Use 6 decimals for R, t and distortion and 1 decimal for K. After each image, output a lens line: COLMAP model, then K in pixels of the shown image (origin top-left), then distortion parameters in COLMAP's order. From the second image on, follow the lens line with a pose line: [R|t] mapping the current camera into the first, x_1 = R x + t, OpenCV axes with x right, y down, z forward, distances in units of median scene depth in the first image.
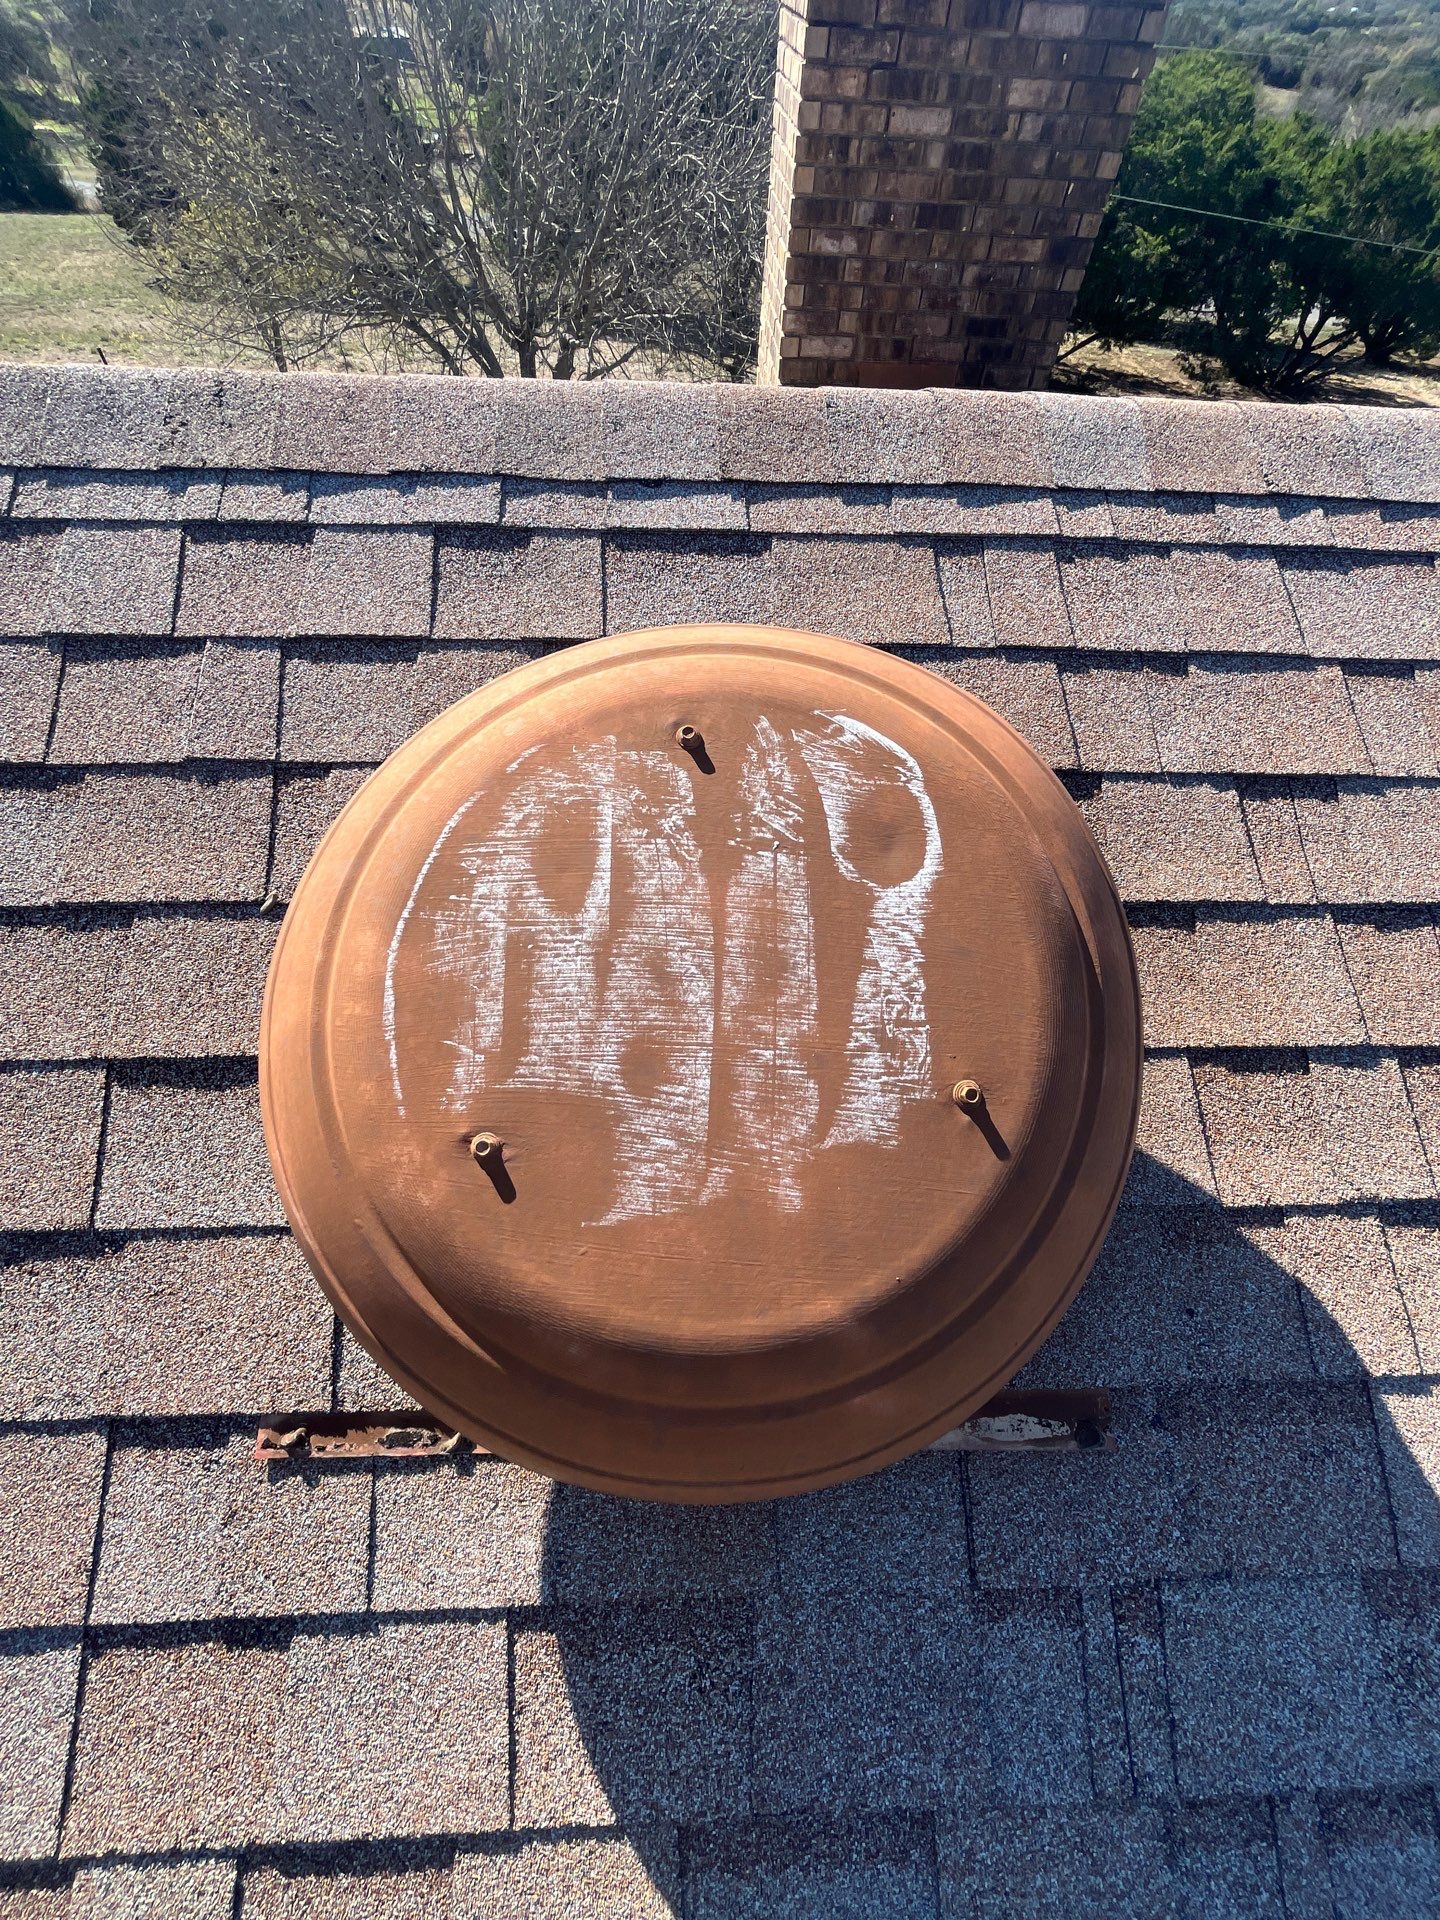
lens RADIAL K [[781.9, 0, 718.8], [0, 781.9, 959.2], [0, 0, 1]] dist [-0.001197, -0.000288]
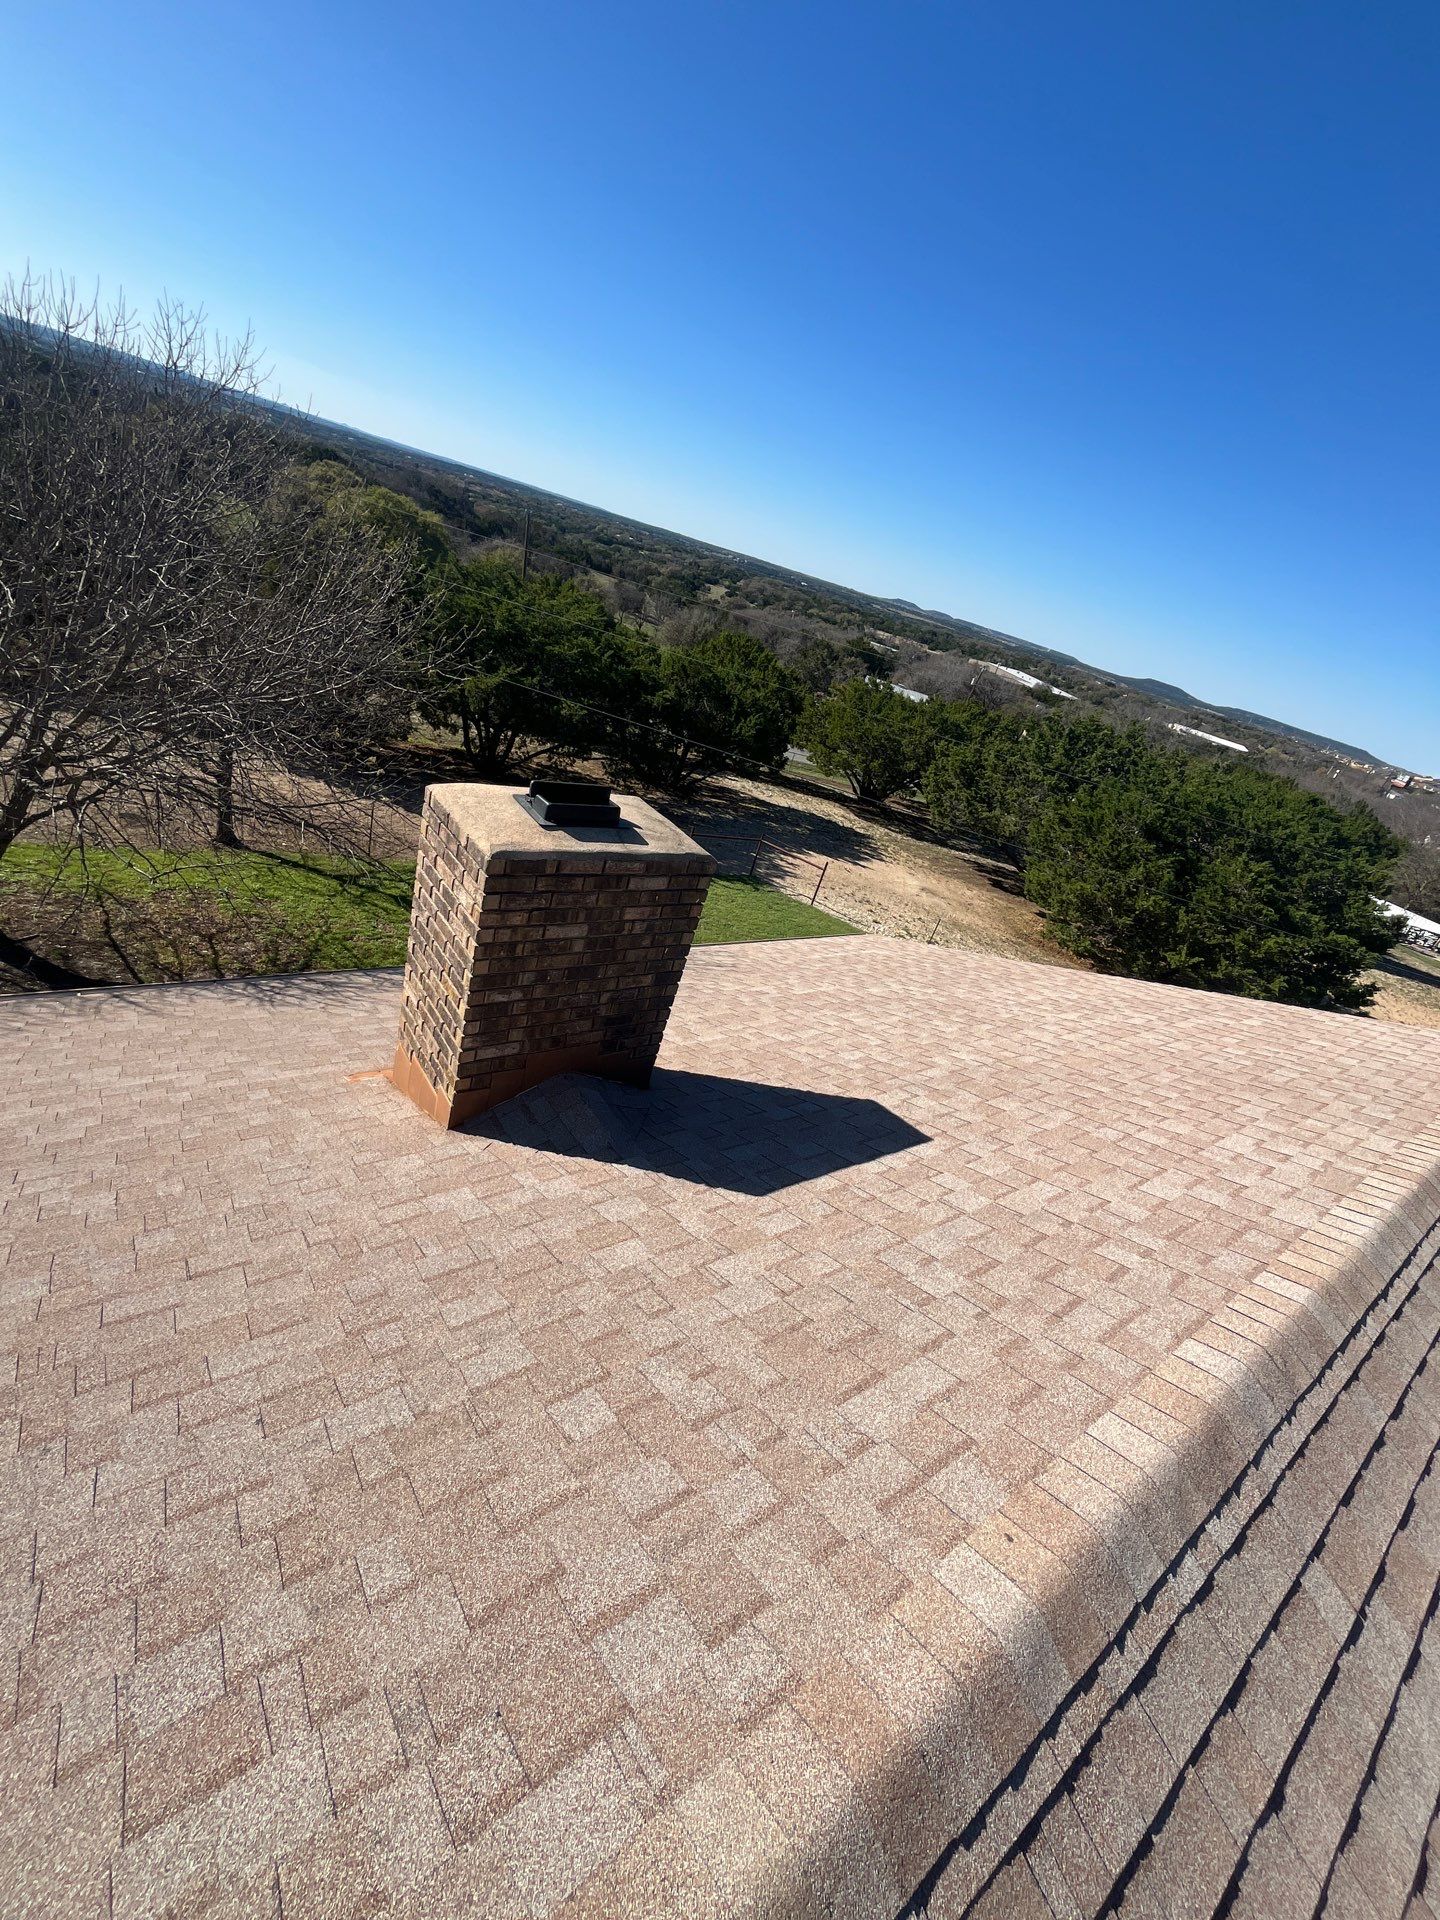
lens RADIAL K [[781.9, 0, 718.8], [0, 781.9, 959.2], [0, 0, 1]] dist [-0.001197, -0.000288]
pose [[0.816036, -0.085905, 0.571582, -0.286874], [0.273610, 0.928491, -0.251082, -0.609462], [-0.509140, 0.361283, 0.781186, -0.147667]]
